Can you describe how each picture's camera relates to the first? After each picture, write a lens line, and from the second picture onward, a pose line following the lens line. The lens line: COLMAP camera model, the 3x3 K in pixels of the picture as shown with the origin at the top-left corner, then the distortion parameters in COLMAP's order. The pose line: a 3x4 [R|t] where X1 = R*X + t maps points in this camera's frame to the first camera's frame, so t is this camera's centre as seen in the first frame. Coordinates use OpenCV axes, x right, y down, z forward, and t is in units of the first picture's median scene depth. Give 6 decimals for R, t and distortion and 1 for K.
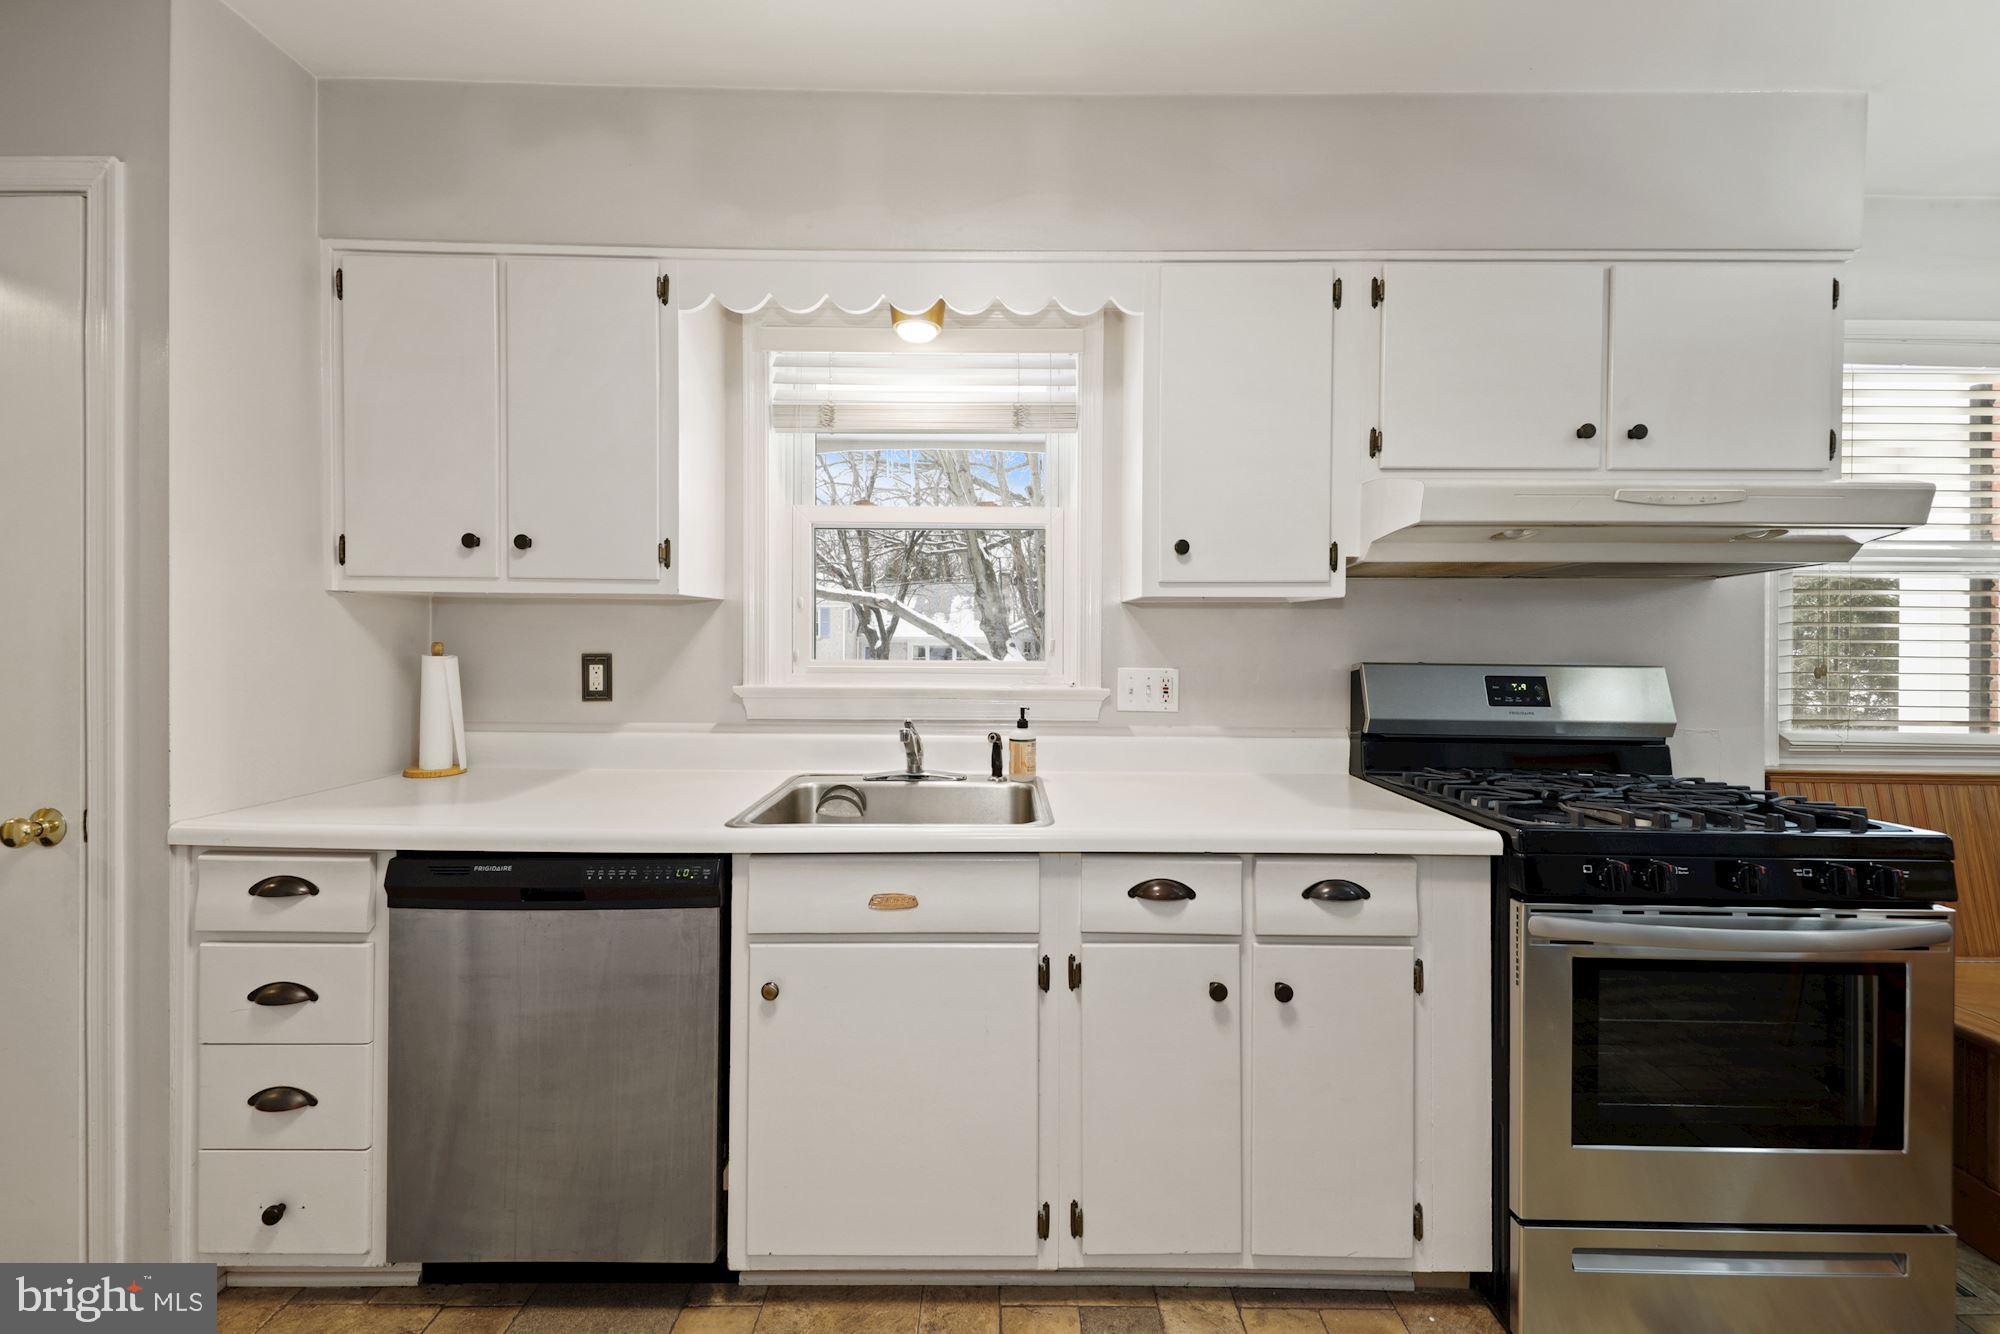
lens RADIAL K [[784.3, 0, 1000.3], [0, 784.3, 659.2], [0, 0, 1]] dist [0.002673, -0.000001]
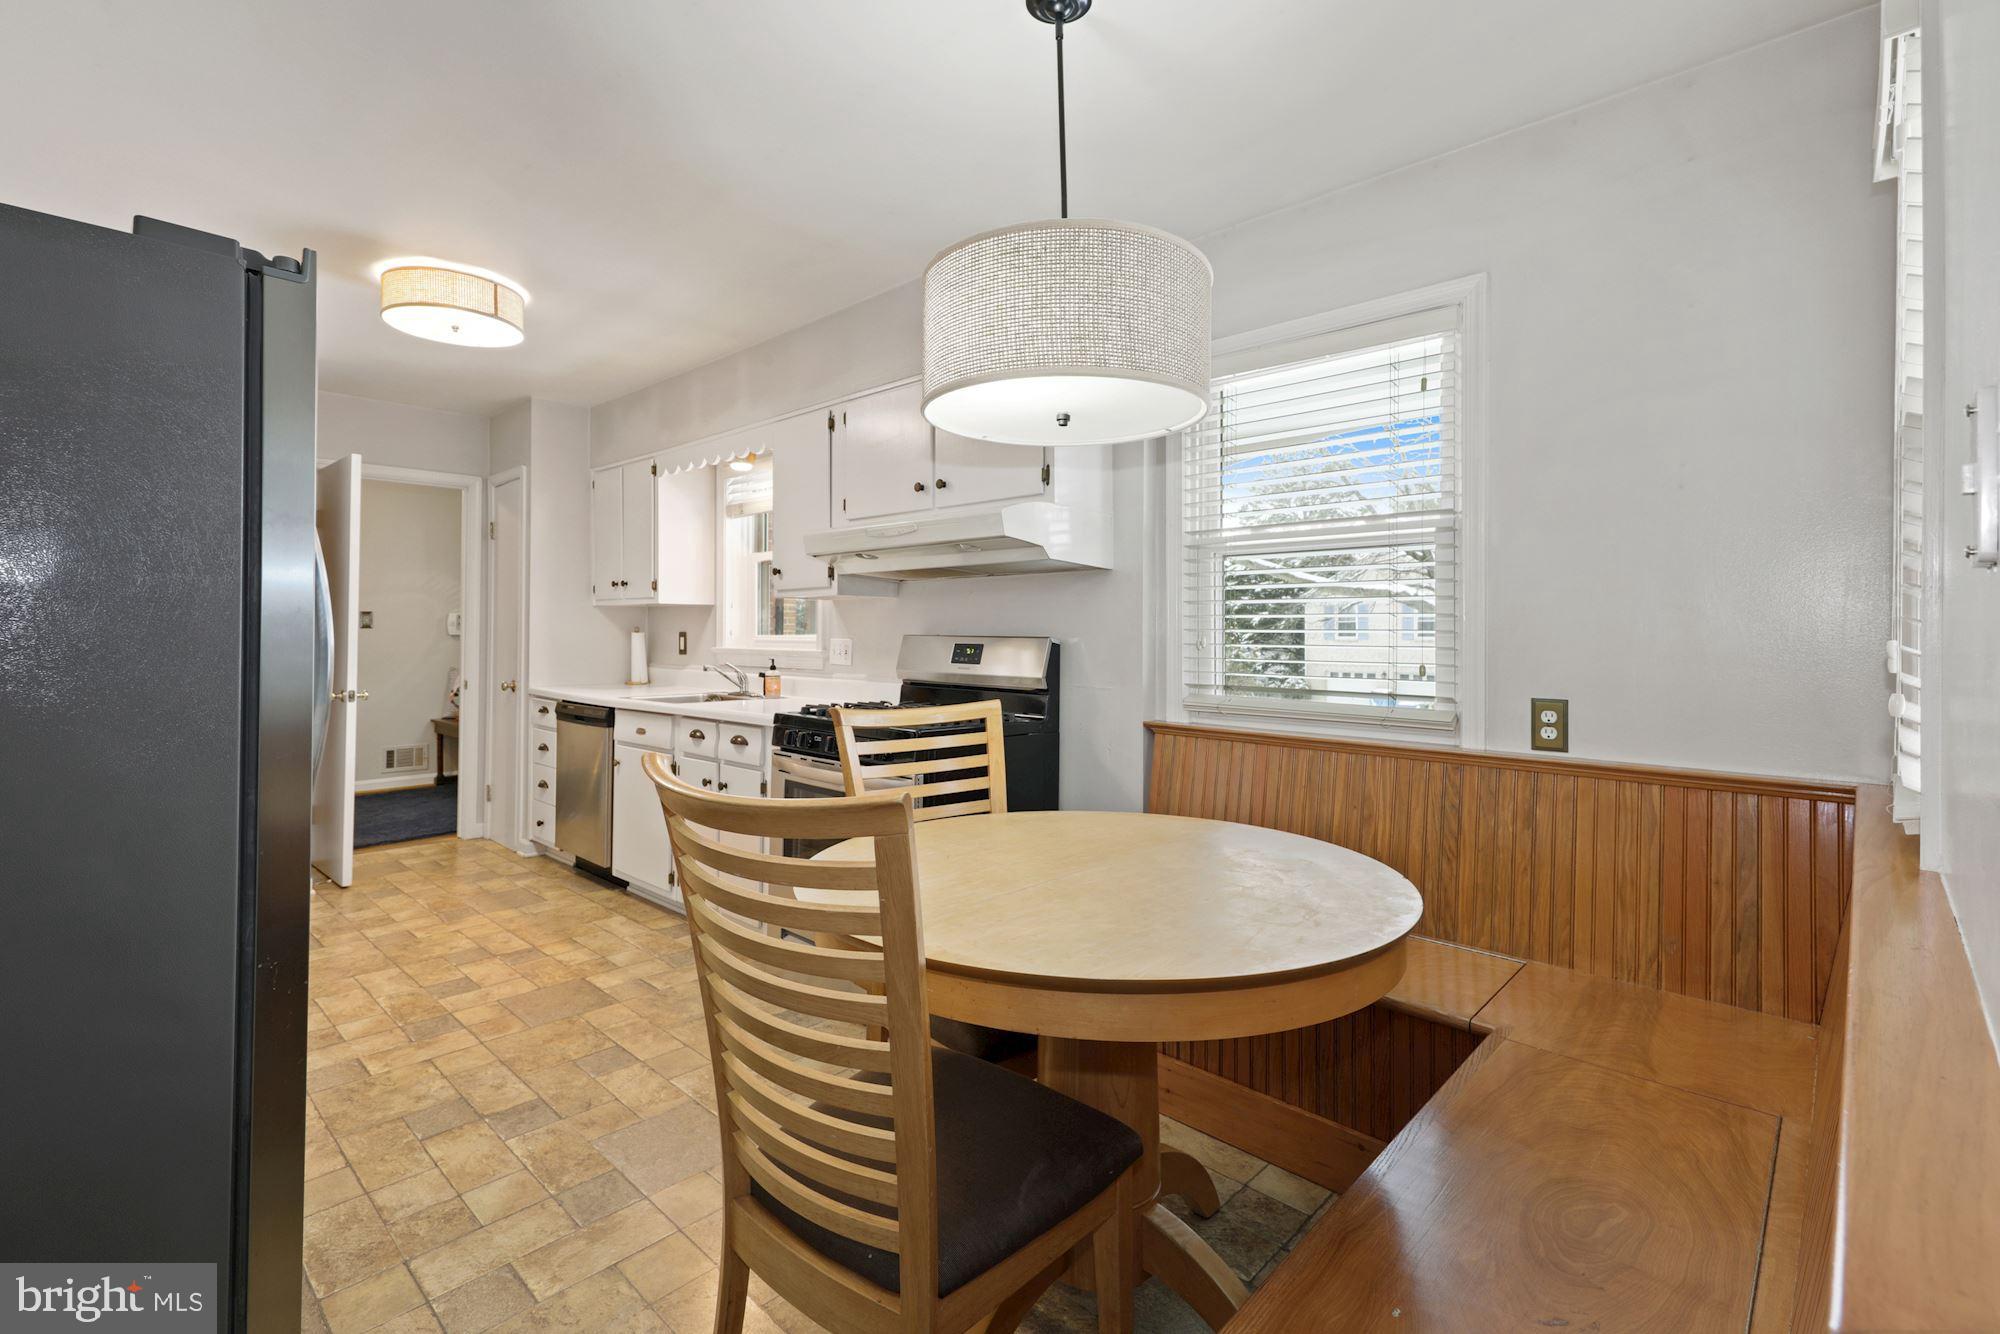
lens RADIAL K [[858.3, 0, 999.9], [0, 858.3, 656.4], [0, 0, 1]] dist [-0.003885, -0.000790]
pose [[0.743899, 0.014726, -0.668130, 1.803284], [-0.020269, 0.999794, -0.000532, 0.045442], [0.667985, 0.013938, 0.744044, -0.163496]]
